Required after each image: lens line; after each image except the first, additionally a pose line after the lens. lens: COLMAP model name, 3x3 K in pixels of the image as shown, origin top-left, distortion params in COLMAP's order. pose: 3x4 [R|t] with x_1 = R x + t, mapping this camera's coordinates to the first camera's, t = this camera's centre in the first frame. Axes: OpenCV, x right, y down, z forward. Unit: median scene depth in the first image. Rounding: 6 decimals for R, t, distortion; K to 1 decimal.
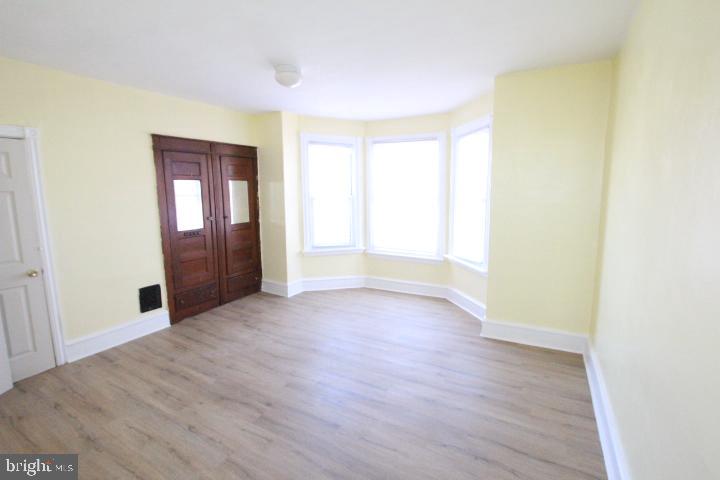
lens RADIAL K [[333.4, 0, 362.9], [0, 333.4, 236.6], [0, 0, 1]] dist [-0.021593, 0.000059]
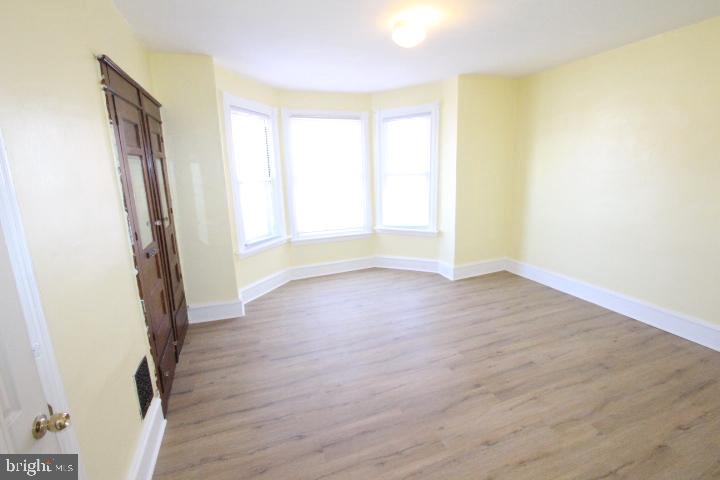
lens RADIAL K [[333.4, 0, 362.9], [0, 333.4, 236.6], [0, 0, 1]] dist [-0.021593, 0.000059]
pose [[0.639959, -0.172314, 0.748840, -0.637528], [0.134054, 0.984624, 0.112007, -0.045996], [-0.756626, 0.028705, 0.653218, 0.331050]]
